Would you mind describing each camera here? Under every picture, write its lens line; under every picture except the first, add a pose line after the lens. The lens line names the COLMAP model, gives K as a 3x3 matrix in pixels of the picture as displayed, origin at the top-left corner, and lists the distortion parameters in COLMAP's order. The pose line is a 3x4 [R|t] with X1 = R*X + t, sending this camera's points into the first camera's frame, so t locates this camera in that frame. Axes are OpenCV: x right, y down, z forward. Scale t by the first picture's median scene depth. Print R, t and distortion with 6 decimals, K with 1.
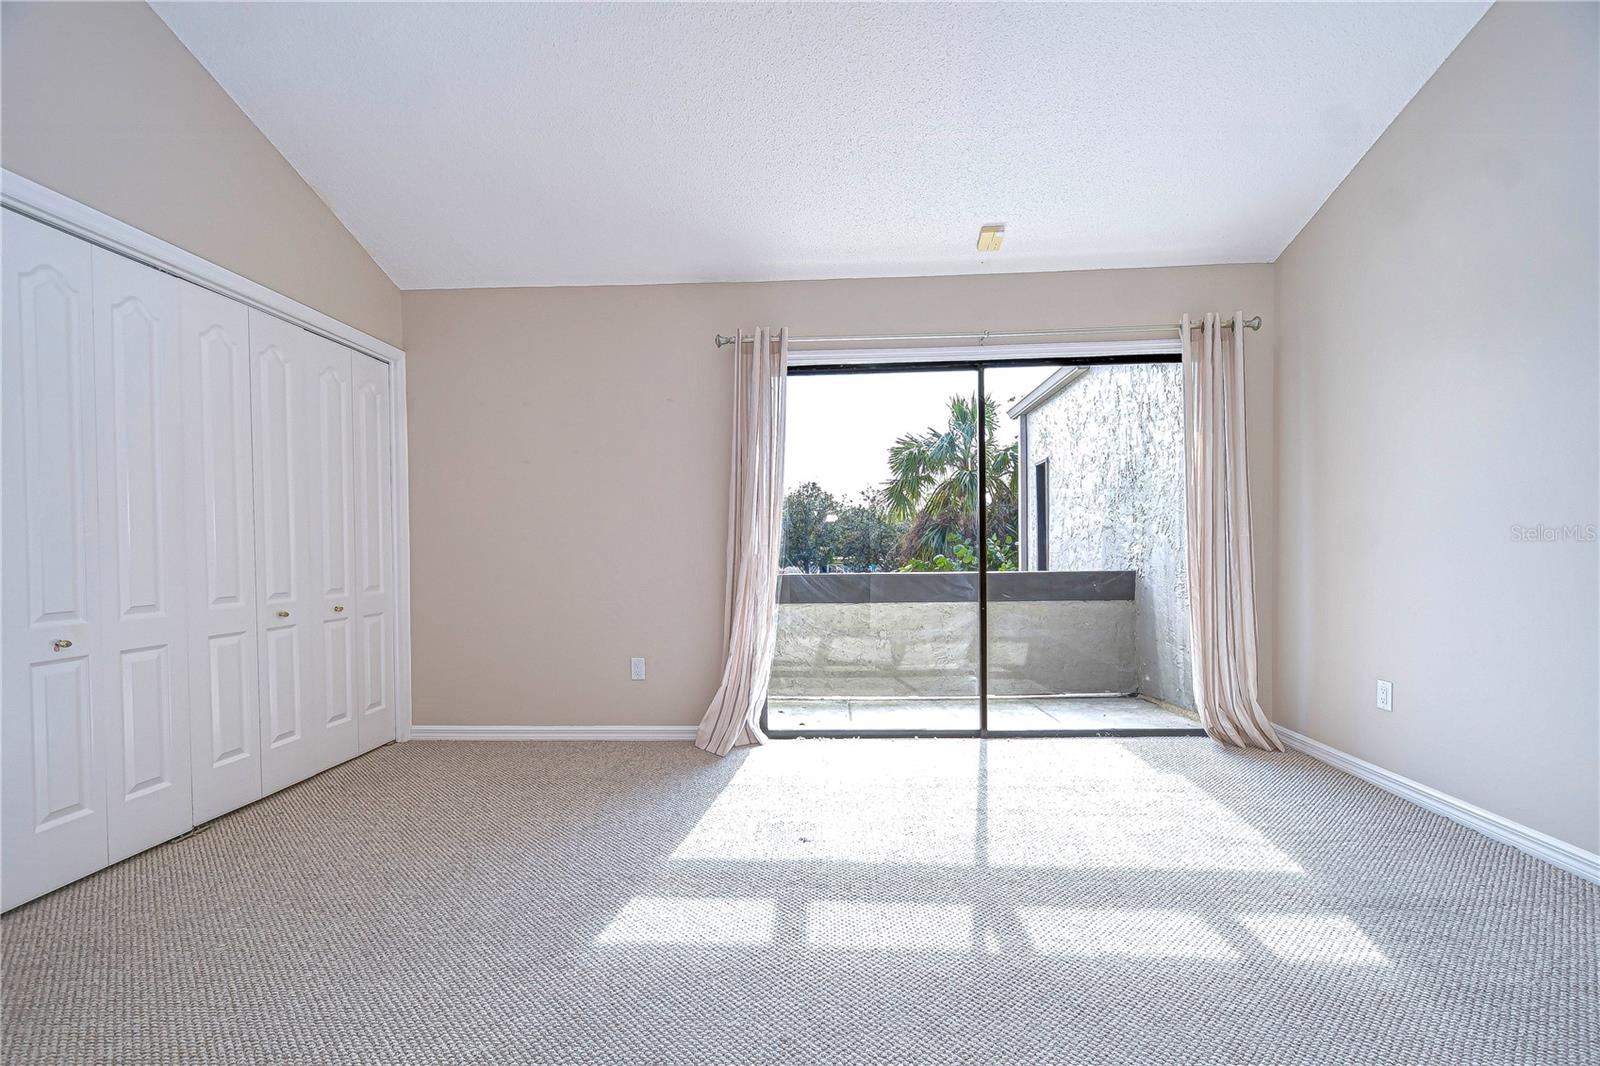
lens RADIAL K [[699.7, 0, 797.9], [0, 699.7, 561.7], [0, 0, 1]] dist [-0.000689, -0.000834]
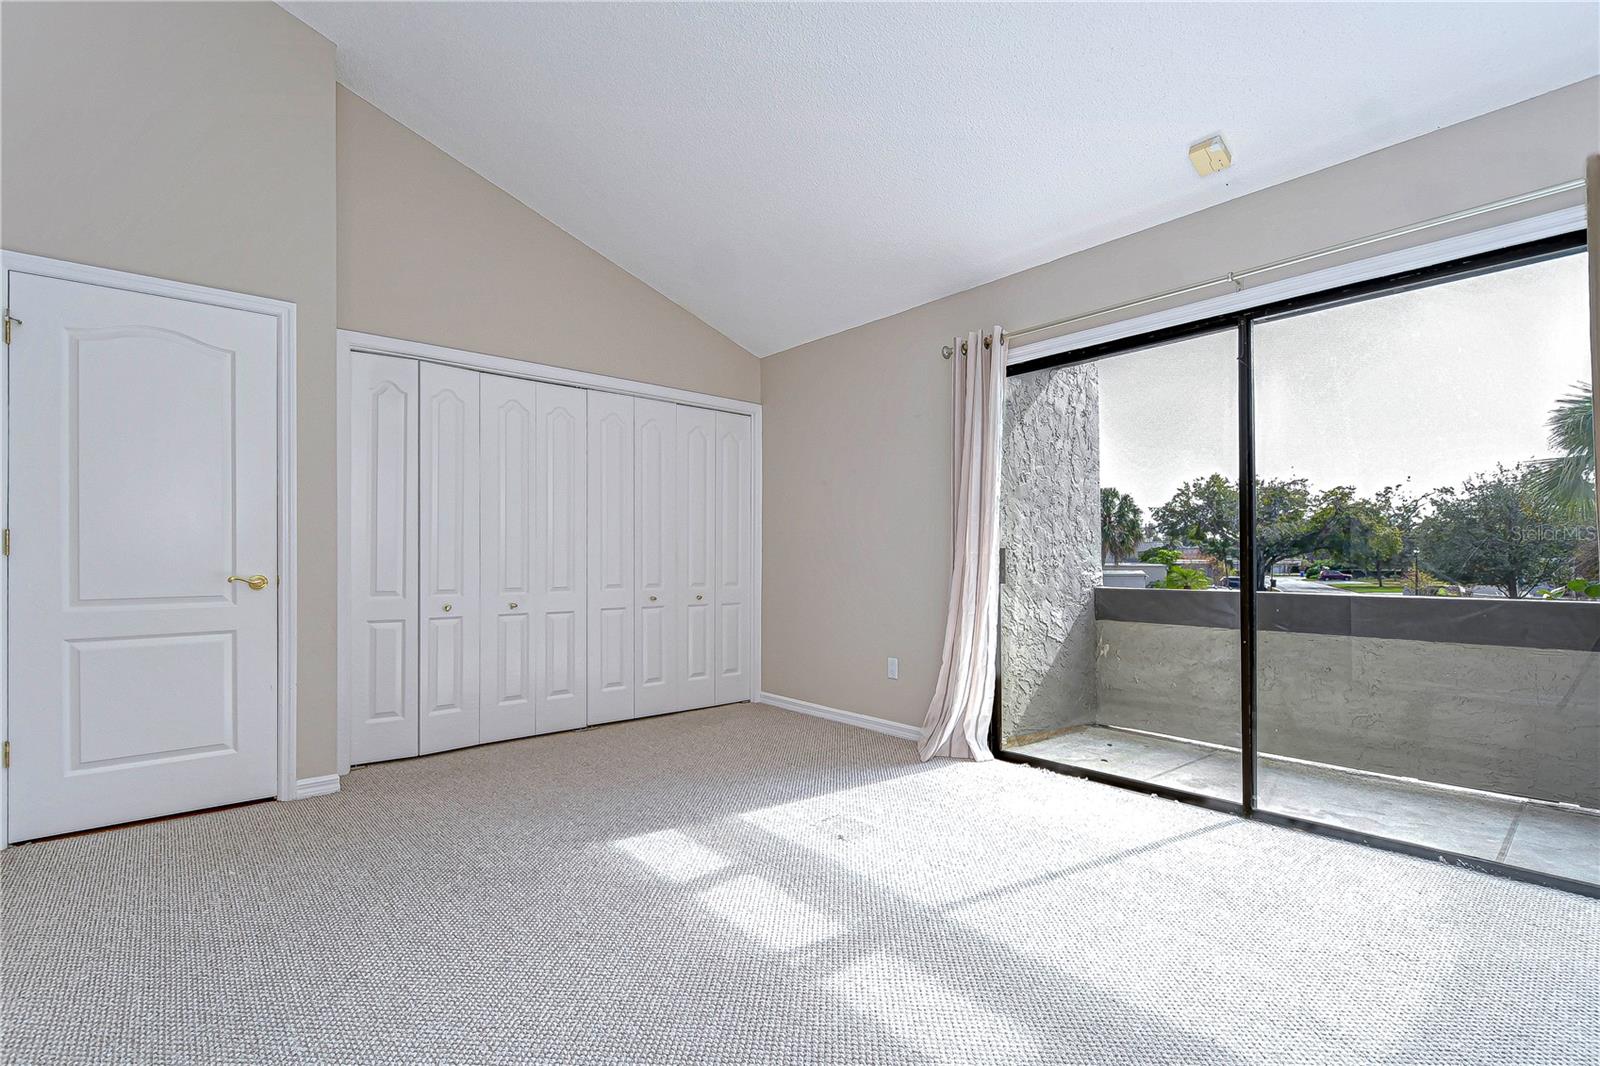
lens RADIAL K [[707.0, 0, 804.6], [0, 707.0, 562.8], [0, 0, 1]] dist [0.002641, -0.008168]
pose [[0.703168, 0.015356, -0.710858, 0.482984], [-0.023312, 0.999727, -0.001463, -0.005266], [0.710642, 0.017601, 0.703334, 0.144900]]
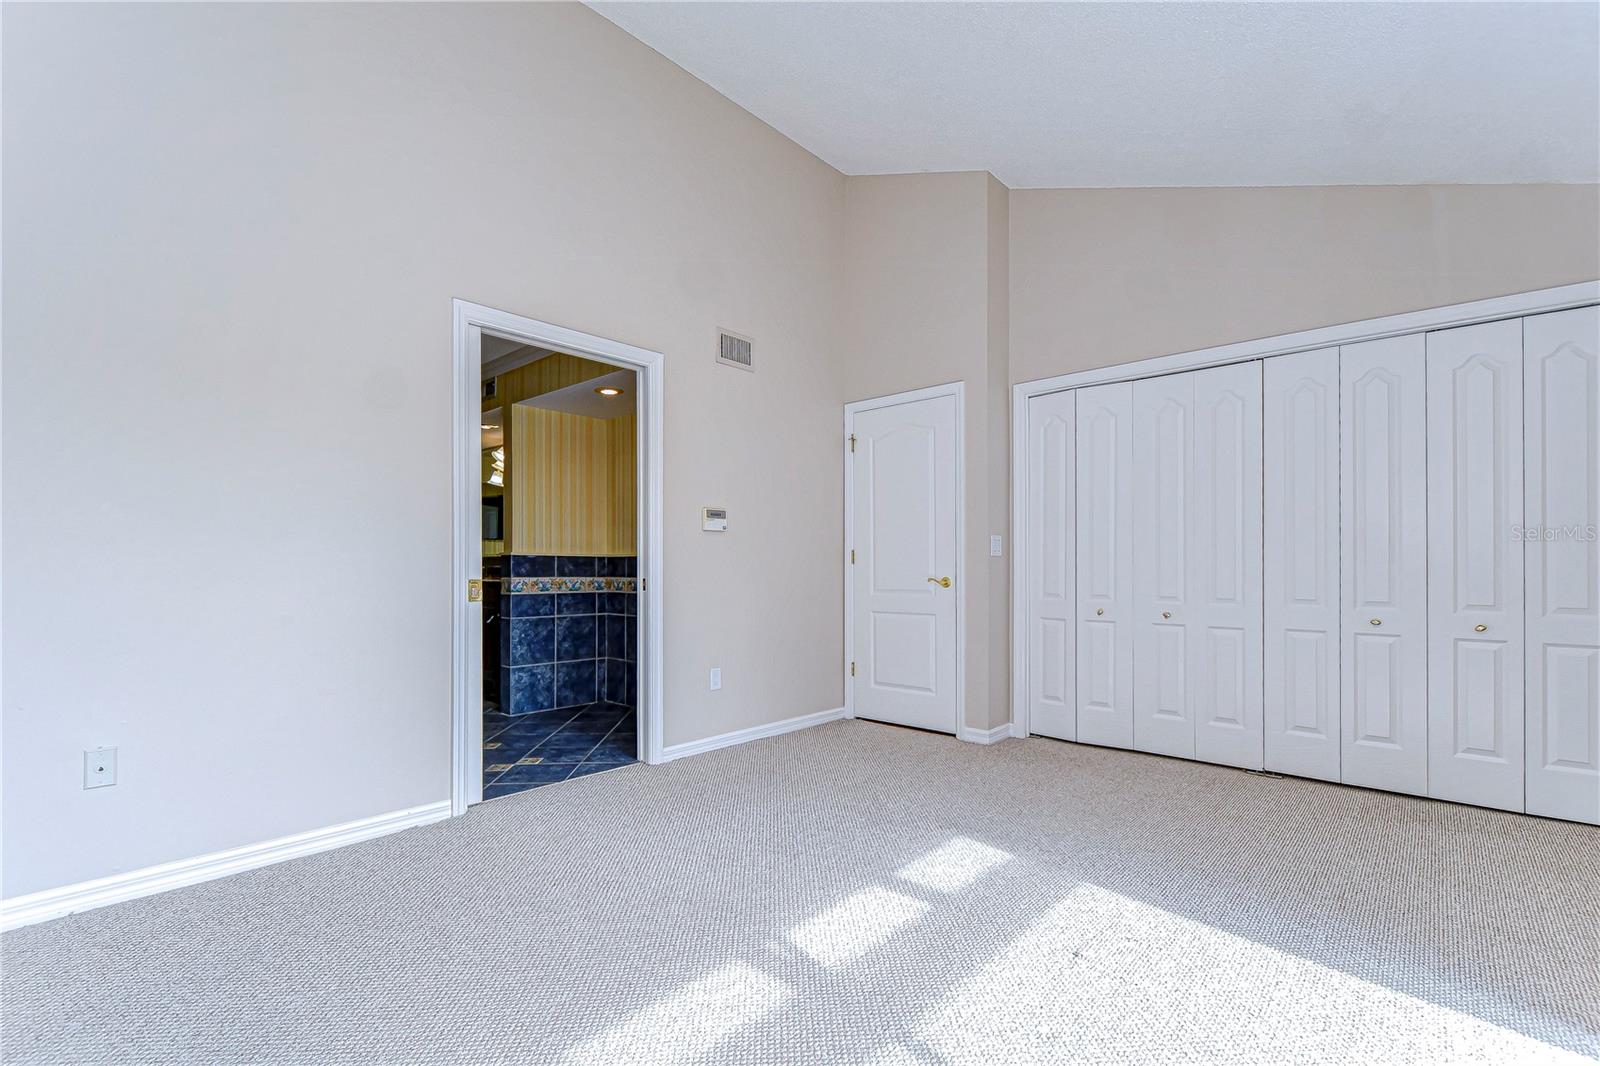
lens RADIAL K [[691.9, 0, 806.2], [0, 691.9, 560.6], [0, 0, 1]] dist [0.000708, -0.007557]
pose [[-0.607143, 0.006426, -0.794567, 0.520486], [-0.010717, 0.999810, 0.016275, -0.021432], [0.794520, 0.018397, -0.606959, 0.812493]]
